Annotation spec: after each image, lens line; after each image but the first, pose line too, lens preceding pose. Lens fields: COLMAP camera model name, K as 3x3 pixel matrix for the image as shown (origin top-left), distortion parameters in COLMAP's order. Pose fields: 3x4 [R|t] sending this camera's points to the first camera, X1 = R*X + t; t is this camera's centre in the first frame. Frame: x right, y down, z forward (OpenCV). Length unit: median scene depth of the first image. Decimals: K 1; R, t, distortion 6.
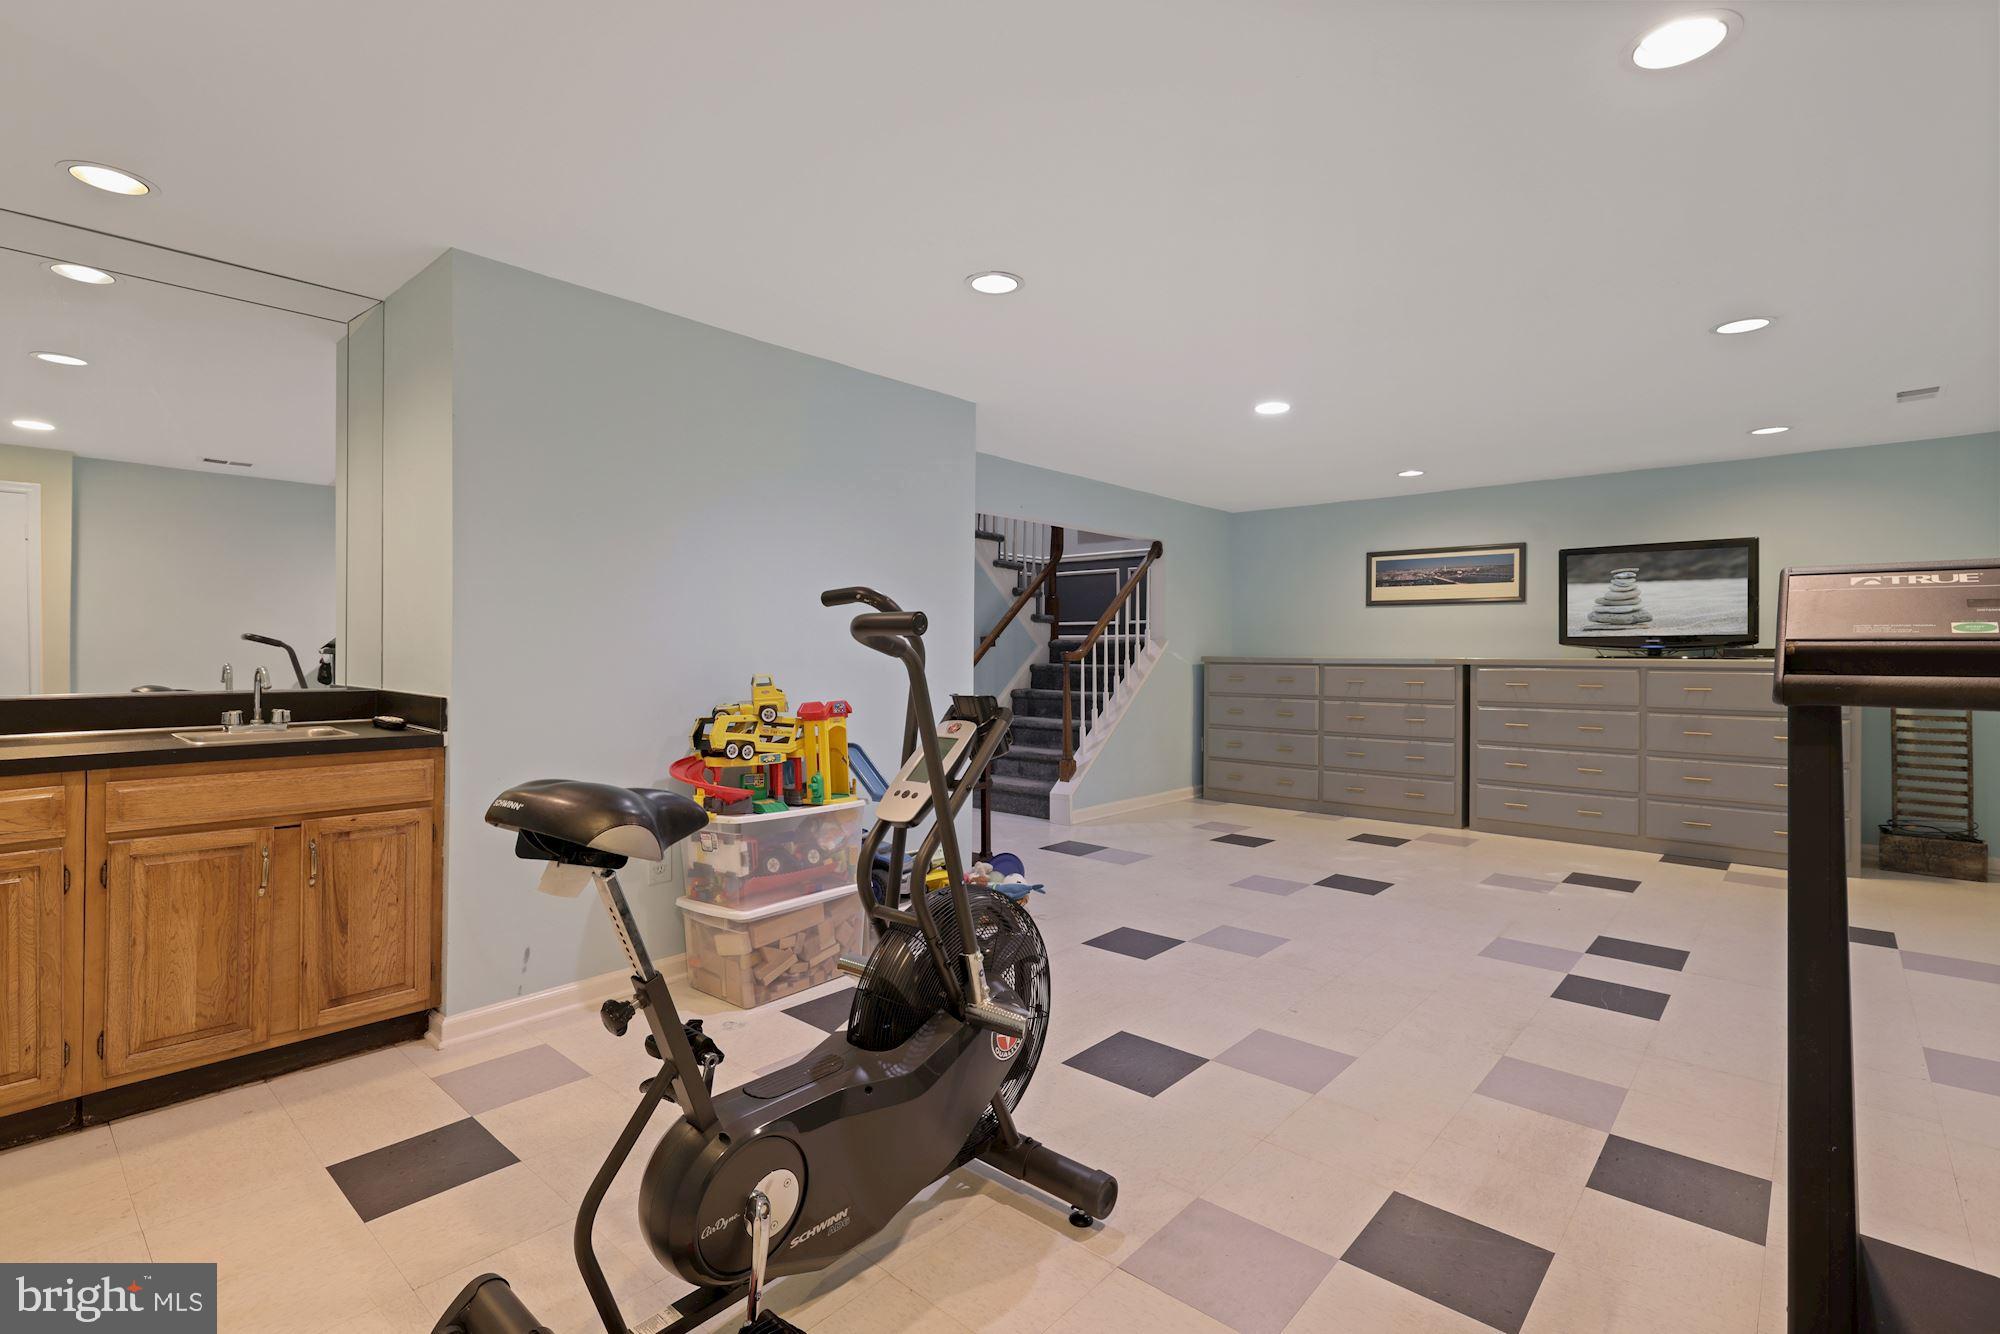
lens RADIAL K [[932.7, 0, 1000.5], [0, 932.7, 657.9], [0, 0, 1]] dist [0.000033, 0.000001]
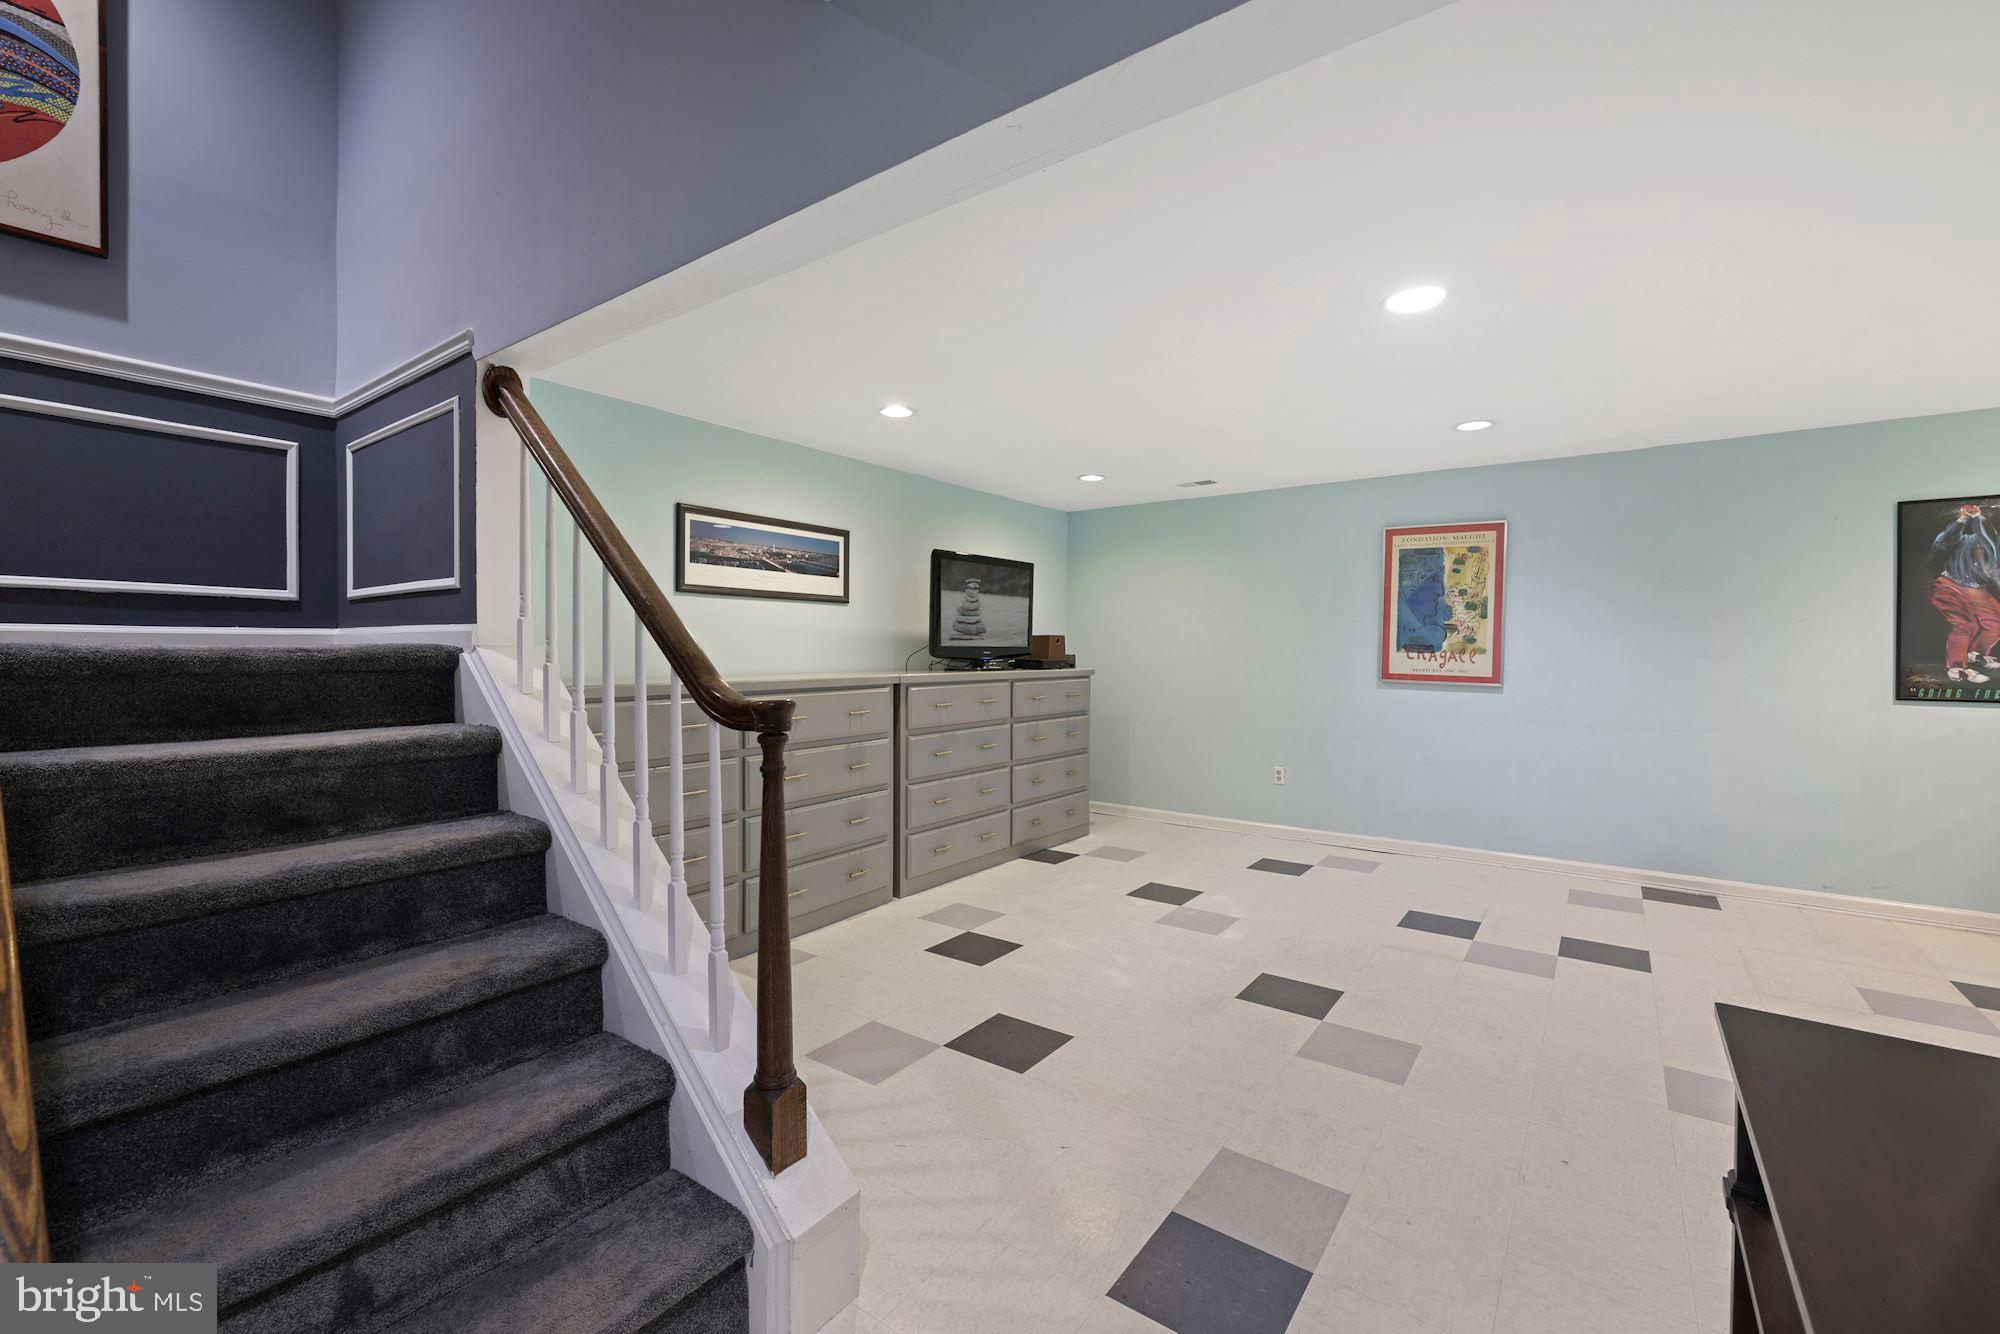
lens RADIAL K [[847.9, 0, 997.6], [0, 847.9, 650.0], [0, 0, 1]] dist [0.005024, 0.000131]
pose [[-0.091934, -0.003001, 0.995761, -0.208534], [0.004998, 0.999981, 0.003475, -0.023279], [-0.995753, 0.005297, -0.091917, 1.033298]]
